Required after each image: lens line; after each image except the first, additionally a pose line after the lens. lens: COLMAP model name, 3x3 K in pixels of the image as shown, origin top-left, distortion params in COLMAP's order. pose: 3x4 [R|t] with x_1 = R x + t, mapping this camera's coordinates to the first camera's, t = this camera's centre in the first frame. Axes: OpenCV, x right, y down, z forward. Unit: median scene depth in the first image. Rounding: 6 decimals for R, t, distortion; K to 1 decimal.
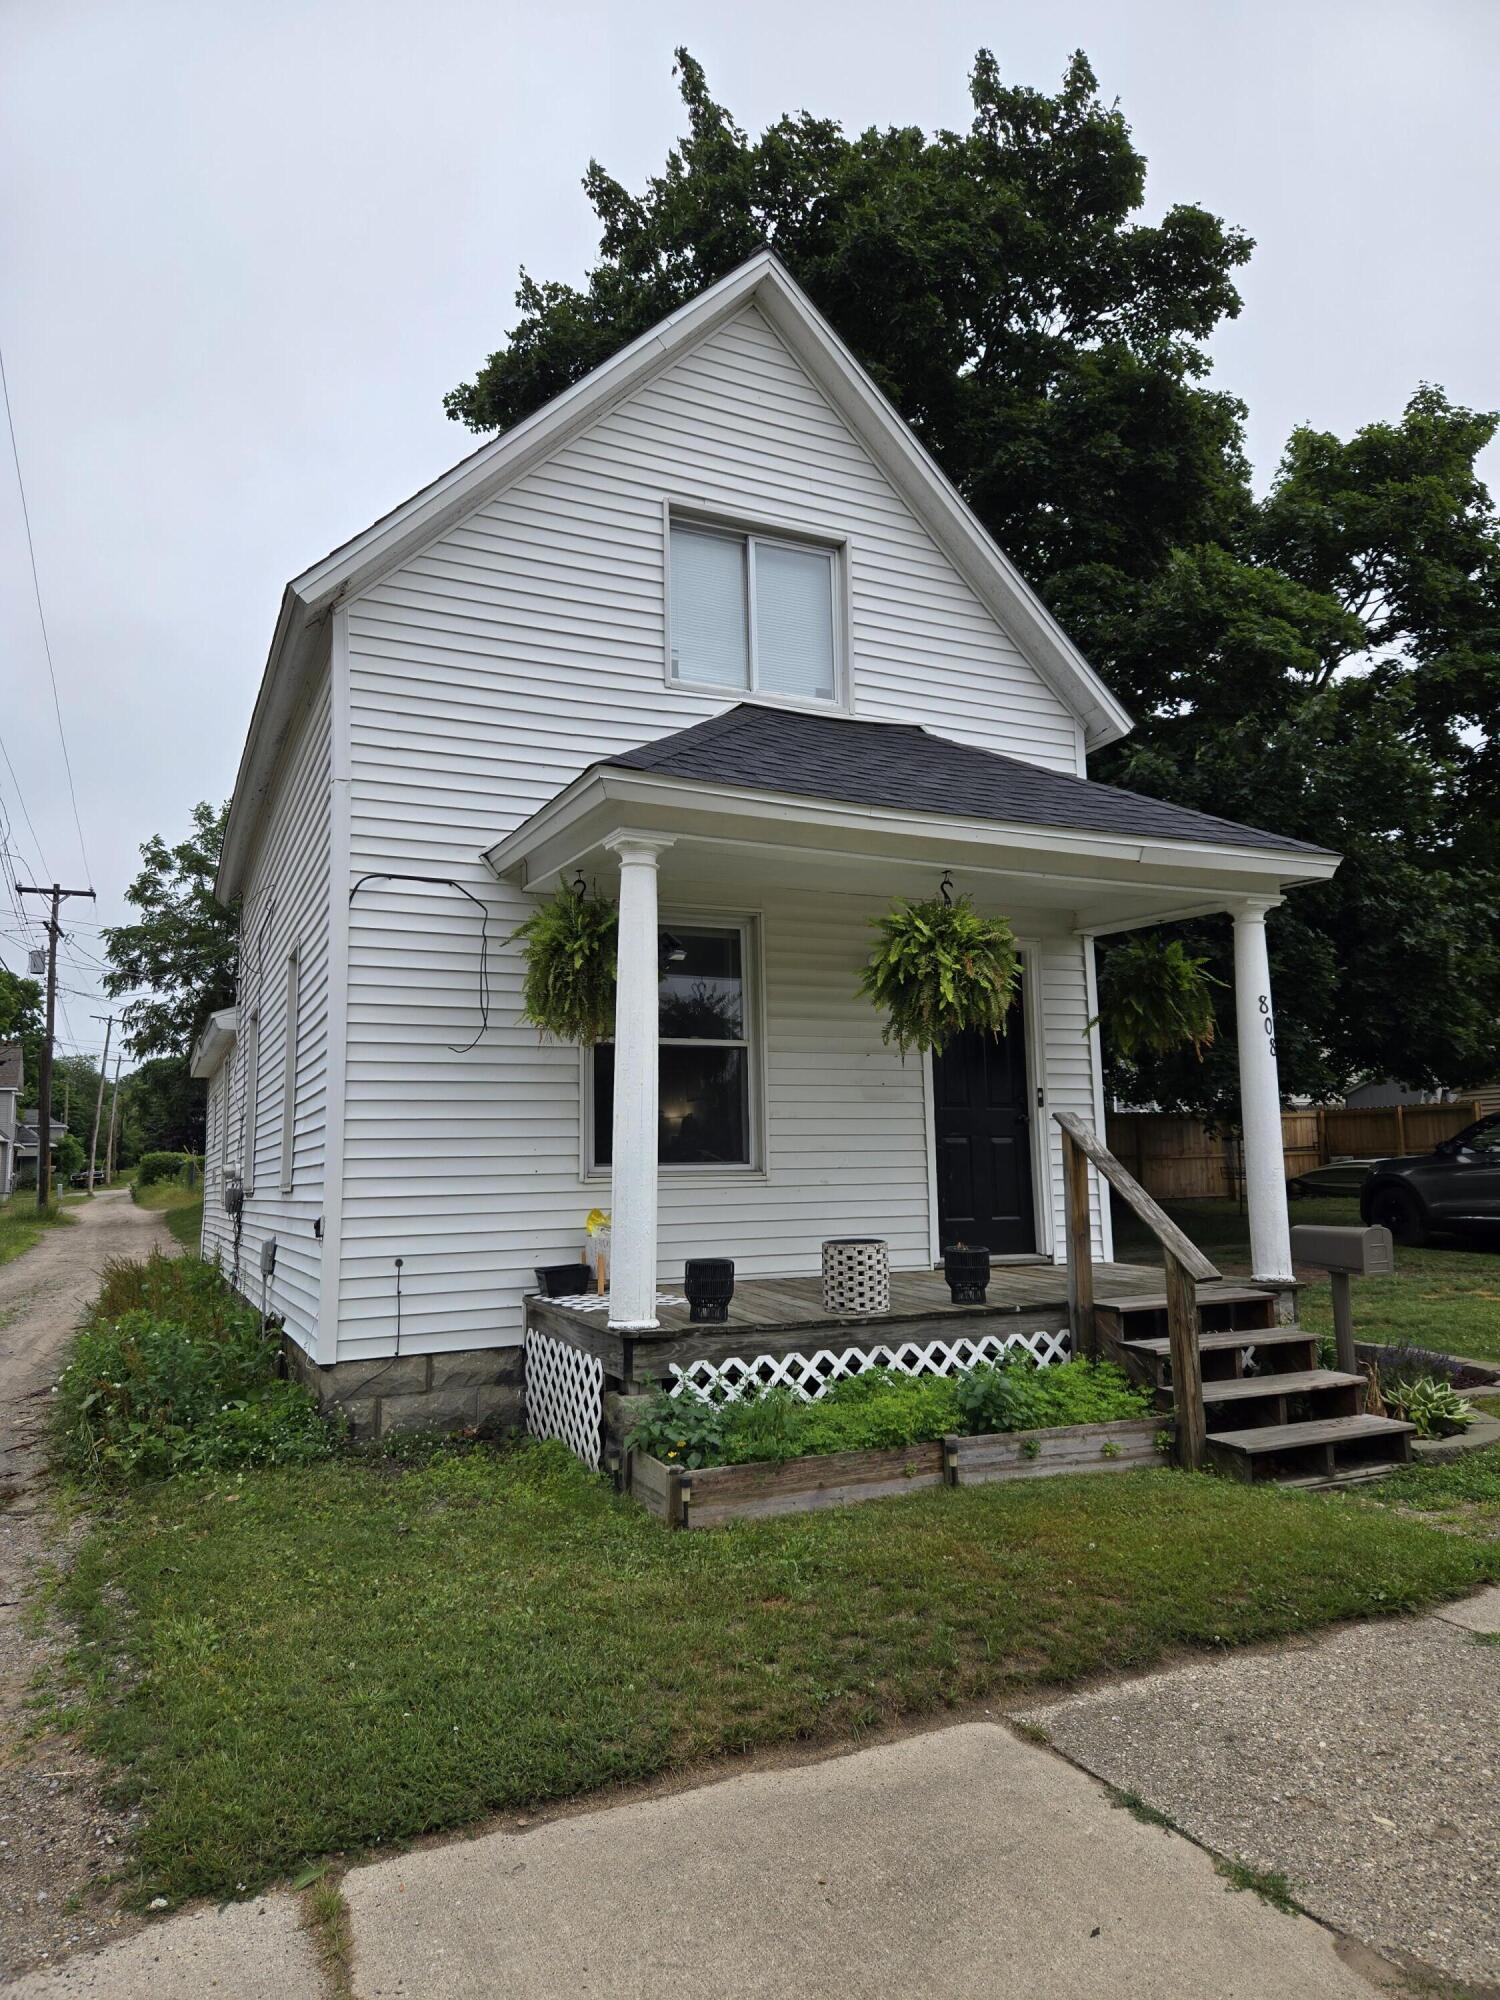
lens RADIAL K [[1326.1, 0, 757.7], [0, 1326.1, 1011.1], [0, 0, 1]] dist [0.083263, -0.061099]
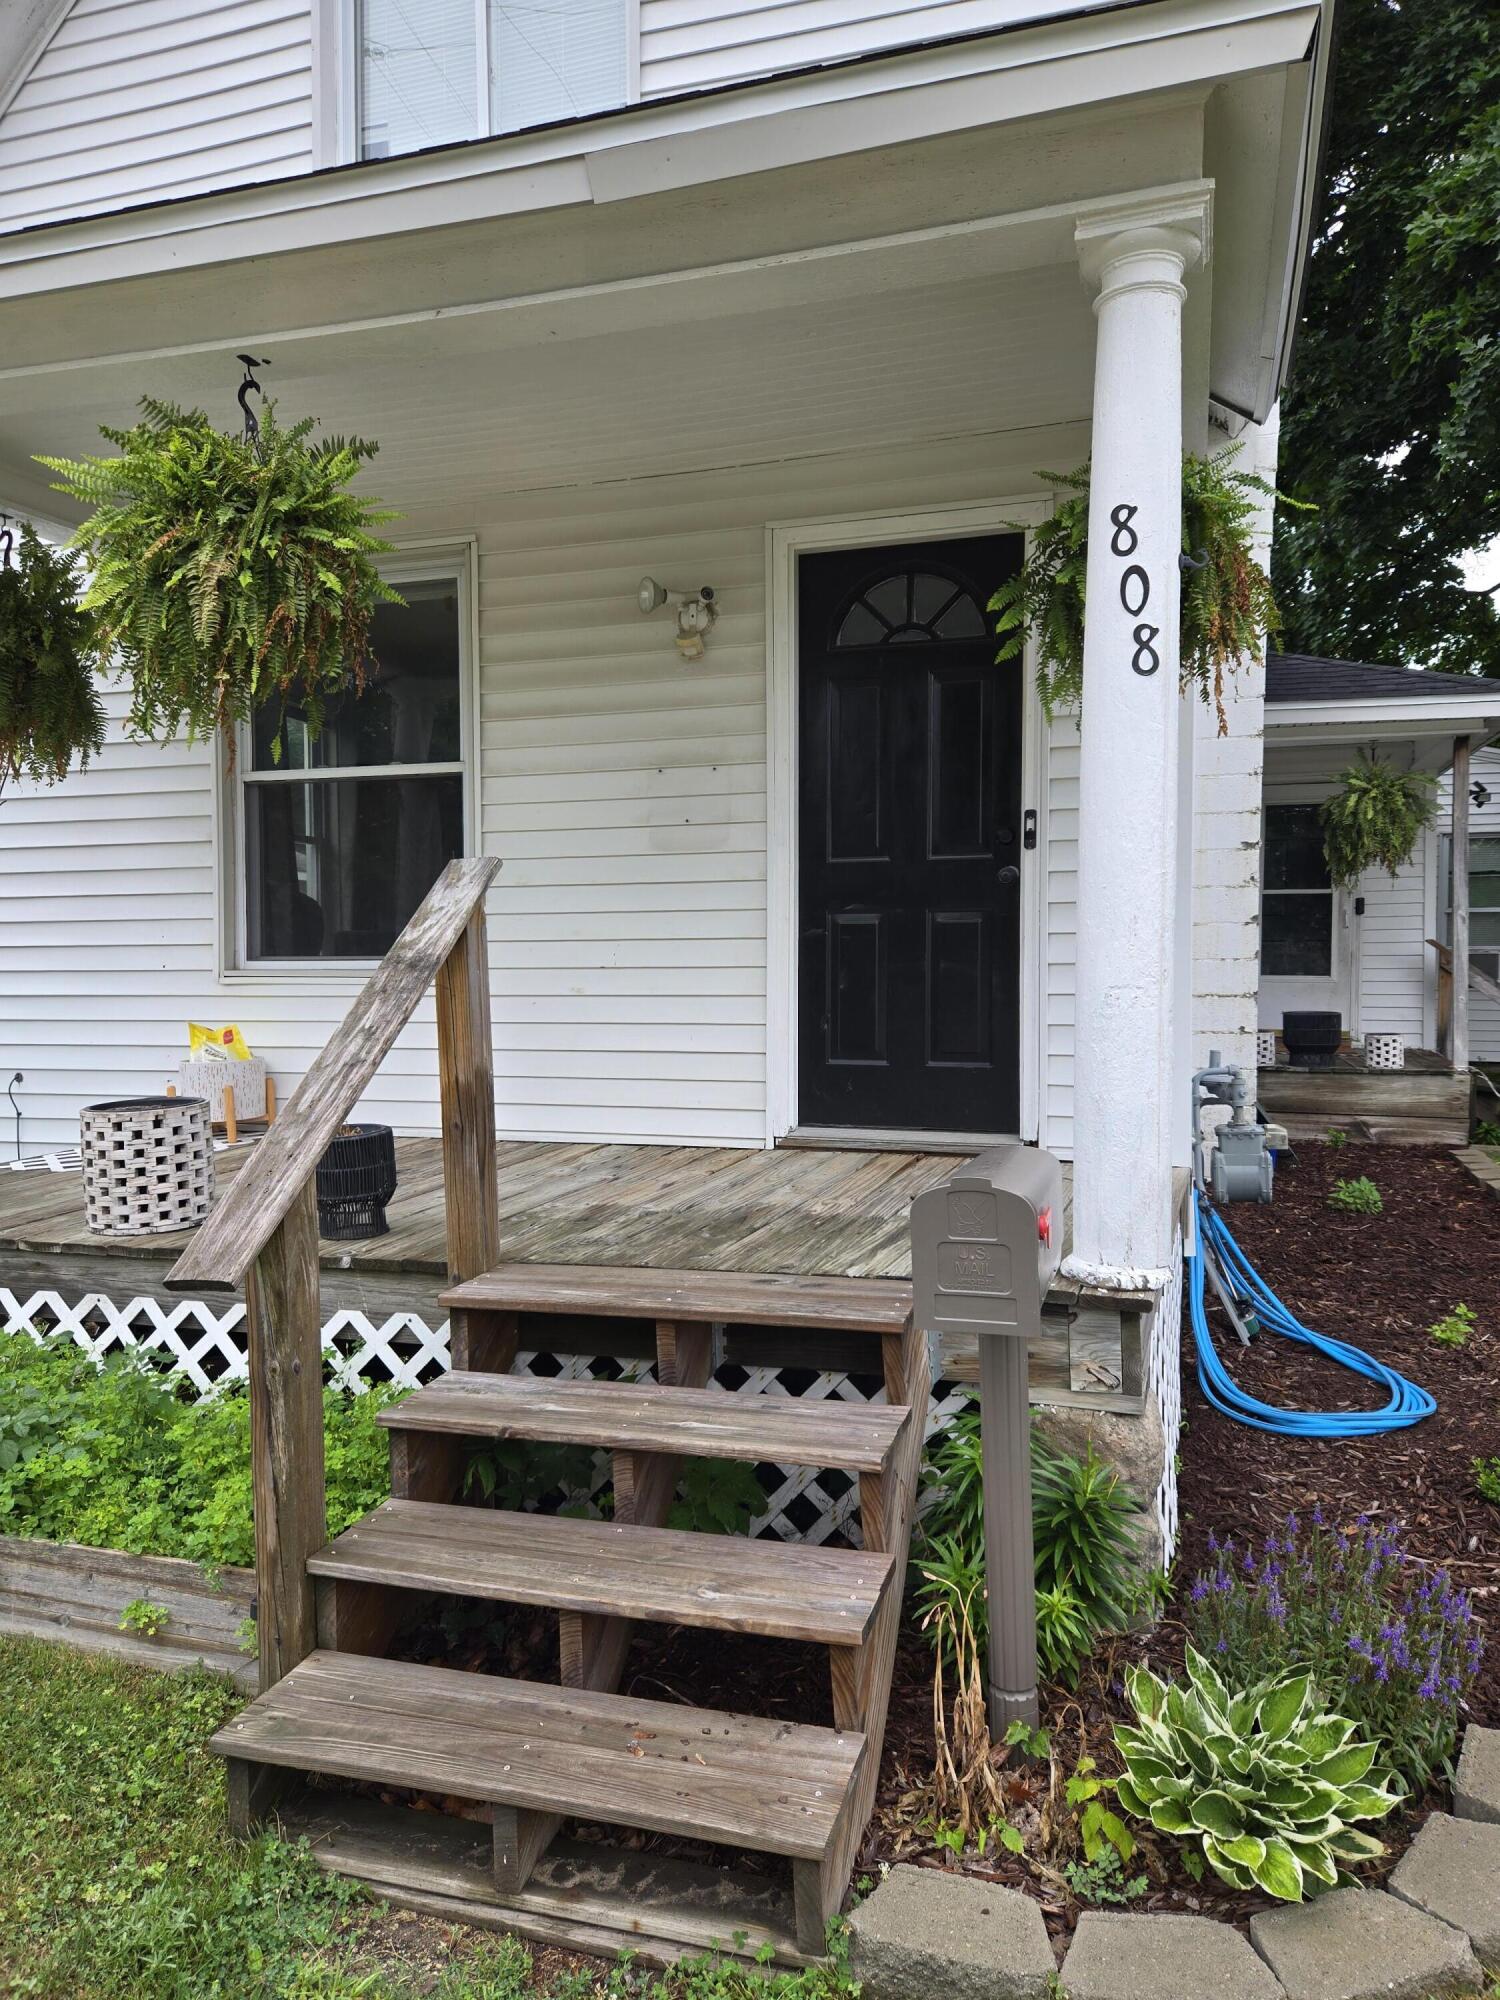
lens RADIAL K [[1326.1, 0, 757.7], [0, 1326.1, 1011.1], [0, 0, 1]] dist [0.083263, -0.061099]
pose [[0.744840, 0.037893, -0.666166, 0.621298], [0.073848, 0.987571, 0.138744, 0.073198], [0.663144, -0.152537, 0.732784, 0.740395]]
